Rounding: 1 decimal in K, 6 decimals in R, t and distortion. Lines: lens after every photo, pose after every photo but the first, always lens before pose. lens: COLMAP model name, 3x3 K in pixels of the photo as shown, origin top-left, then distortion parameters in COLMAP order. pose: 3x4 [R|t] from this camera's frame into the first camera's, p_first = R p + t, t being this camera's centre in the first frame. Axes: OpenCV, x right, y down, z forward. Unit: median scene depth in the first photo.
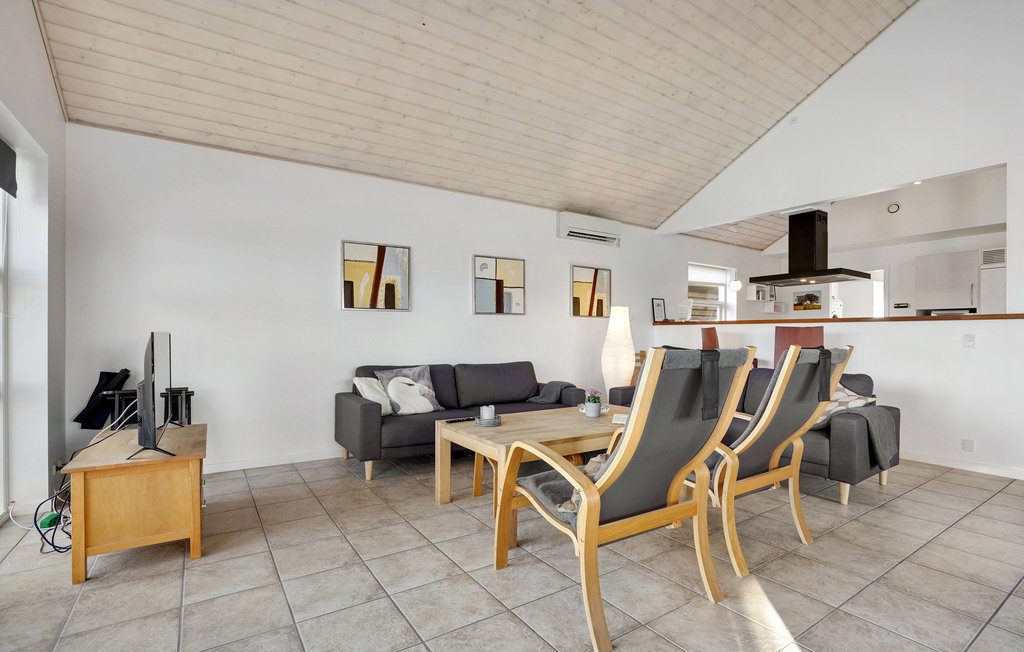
lens RADIAL K [[468.6, 0, 531.2], [0, 468.6, 314.6], [0, 0, 1]] dist [-0.043377, 0.011436]
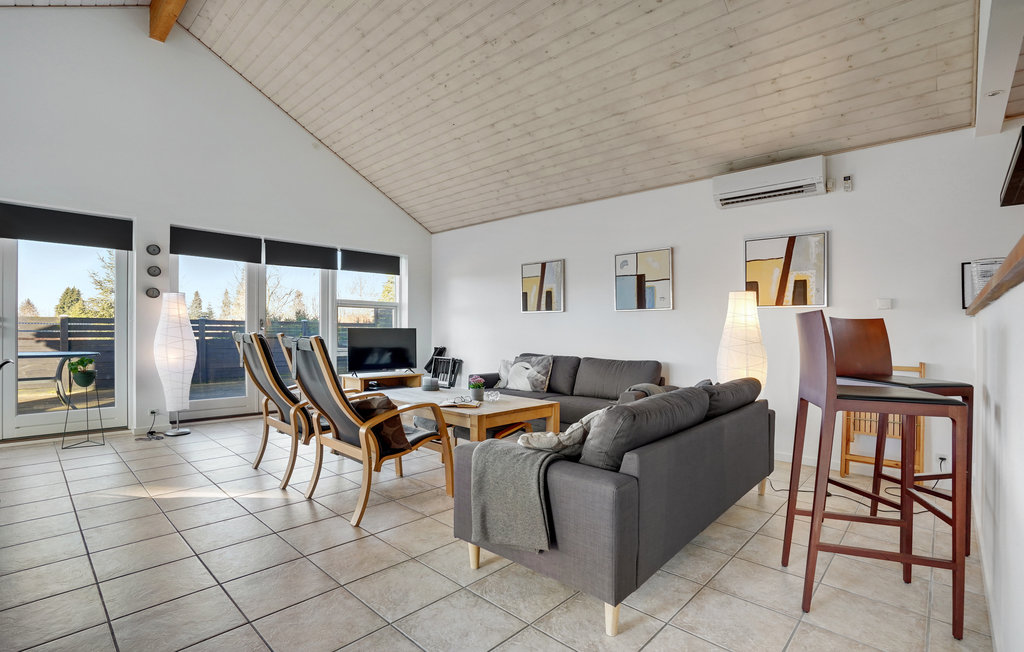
lens RADIAL K [[468.6, 0, 490.9], [0, 468.6, 321.8], [0, 0, 1]] dist [-0.043377, 0.011436]
pose [[0.235036, -0.041870, -0.971084, 0.797155], [0.005360, 0.999112, -0.041781, 0.063073], [0.971972, 0.004615, 0.235052, 0.469752]]
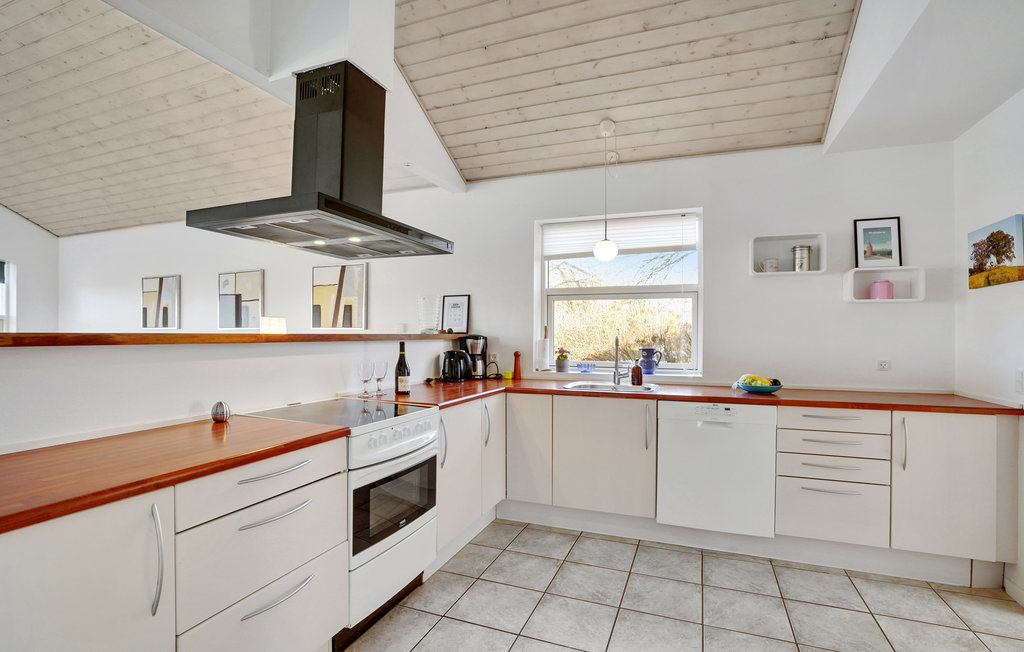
lens RADIAL K [[468.6, 0, 494.4], [0, 468.6, 316.1], [0, 0, 1]] dist [-0.043377, 0.011436]
pose [[0.577935, -0.055614, -0.814186, 1.038066], [0.019433, 0.998330, -0.054398, 0.035595], [0.815851, 0.015617, 0.578051, 0.877112]]
